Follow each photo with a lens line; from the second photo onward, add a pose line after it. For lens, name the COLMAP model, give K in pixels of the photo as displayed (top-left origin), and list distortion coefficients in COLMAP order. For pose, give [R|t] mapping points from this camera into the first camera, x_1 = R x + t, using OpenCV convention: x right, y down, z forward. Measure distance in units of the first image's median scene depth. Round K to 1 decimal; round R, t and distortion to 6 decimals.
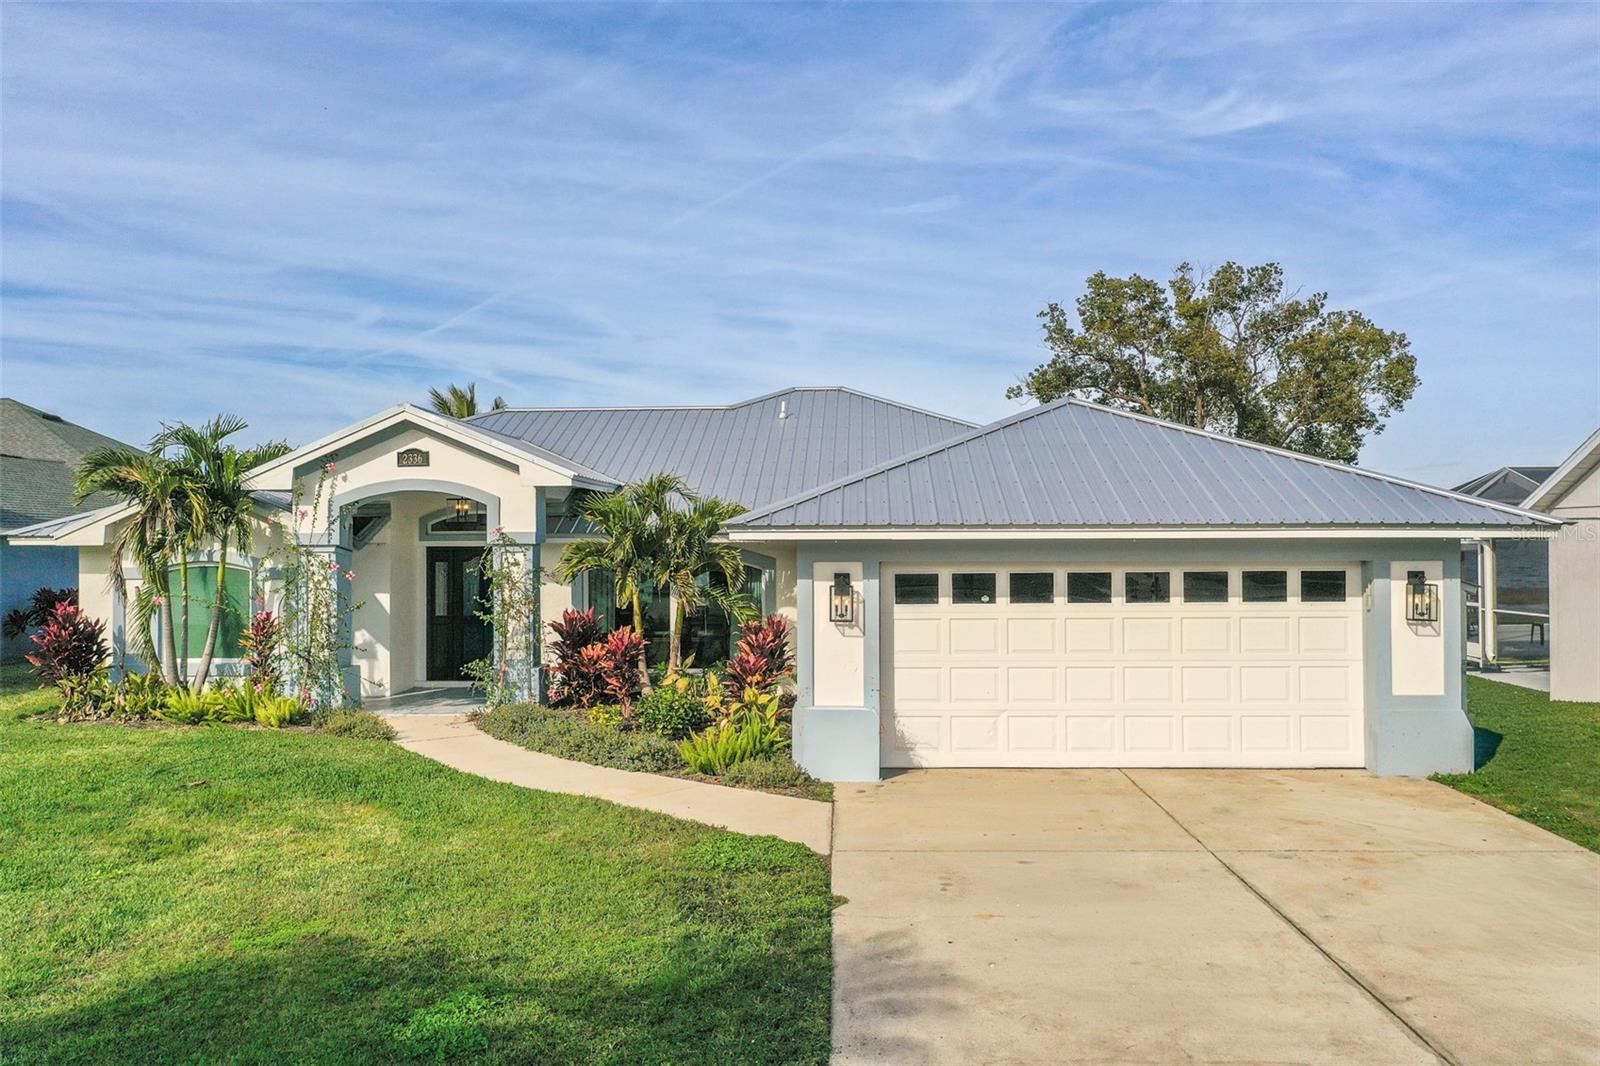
lens RADIAL K [[1259.5, 0, 801.8], [0, 1259.5, 527.7], [0, 0, 1]] dist [0.004398, 0.005362]
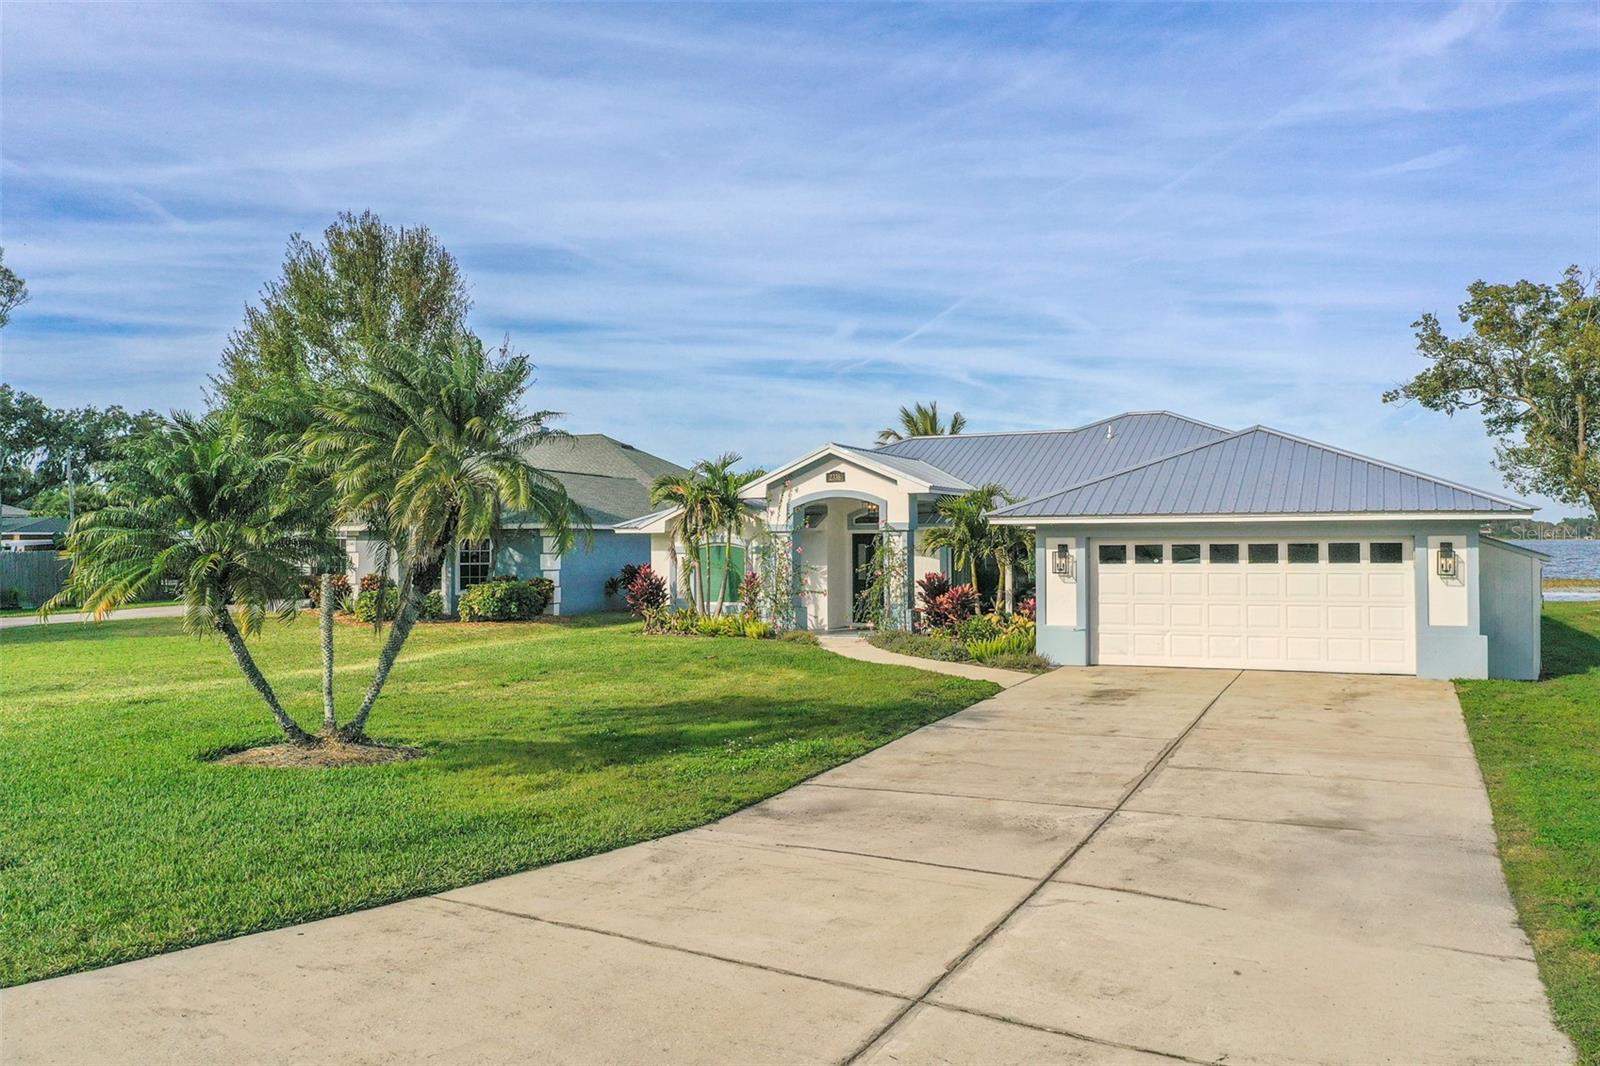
lens RADIAL K [[1268.7, 0, 795.6], [0, 1268.7, 535.9], [0, 0, 1]] dist [0.010791, 0.004024]
pose [[0.923133, -0.003361, -0.384466, 0.263584], [0.006005, 0.999966, 0.005677, 0.010278], [0.384434, -0.007550, 0.923122, -0.505388]]
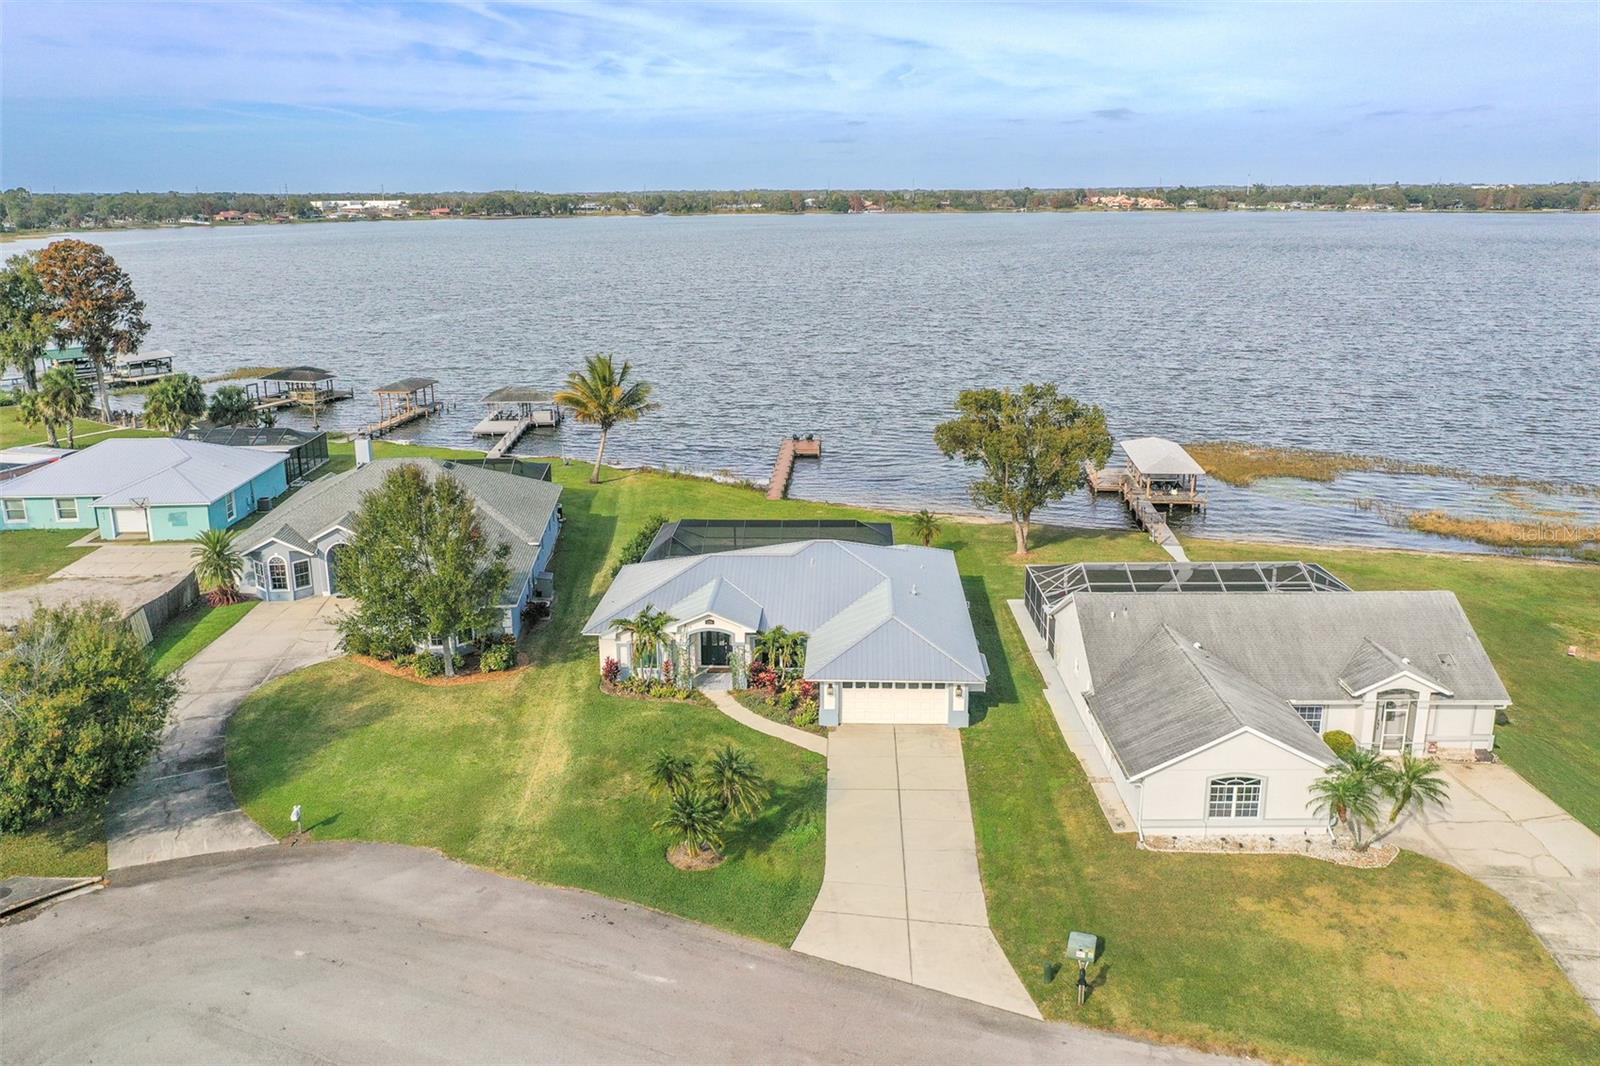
lens RADIAL K [[1255.3, 0, 798.7], [0, 1255.3, 533.7], [0, 0, 1]] dist [0.004661, 0.000199]
pose [[0.999998, -0.001434, -0.001441, -0.054262], [0.001771, 0.962612, 0.270878, -1.254987], [0.000999, -0.270880, 0.962613, -2.332329]]
